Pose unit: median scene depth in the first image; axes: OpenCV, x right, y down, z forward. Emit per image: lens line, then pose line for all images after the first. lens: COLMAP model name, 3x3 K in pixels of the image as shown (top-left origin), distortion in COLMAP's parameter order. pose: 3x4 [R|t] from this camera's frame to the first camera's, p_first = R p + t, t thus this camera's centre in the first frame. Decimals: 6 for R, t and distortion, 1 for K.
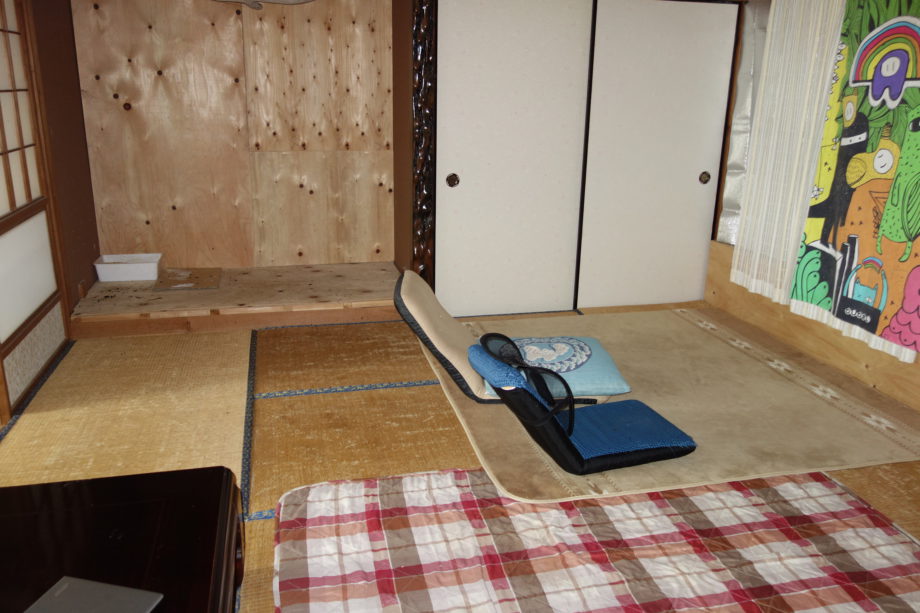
lens RADIAL K [[733.4, 0, 458.5], [0, 733.4, 303.3], [0, 0, 1]] dist [-0.010556, -0.007503]
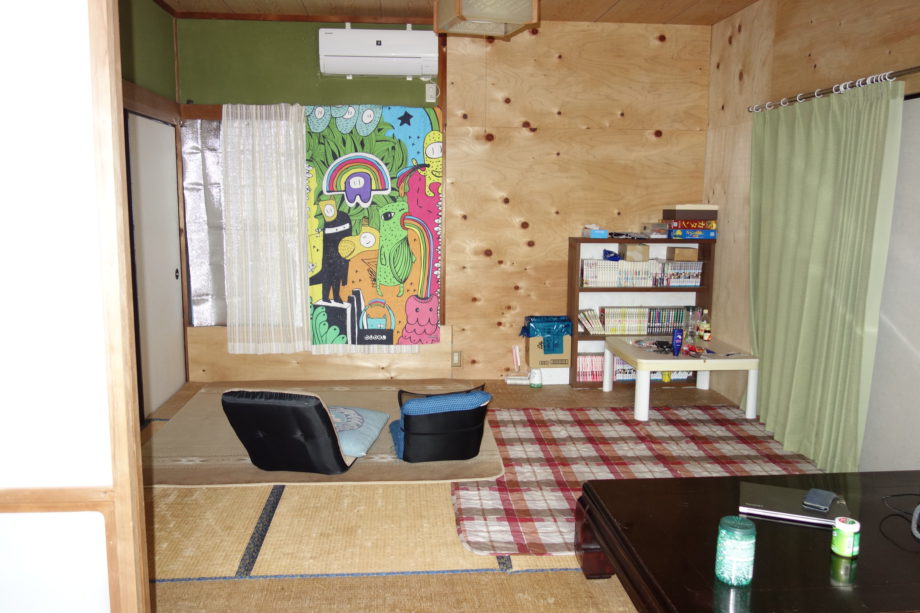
lens RADIAL K [[733.4, 0, 459.4], [0, 733.4, 311.8], [0, 0, 1]] dist [-0.010556, -0.007503]
pose [[0.155937, -0.168926, 0.973215, -0.934013], [0.280222, 0.952354, 0.120405, -0.173719], [-0.947185, 0.253940, 0.195844, 0.510261]]
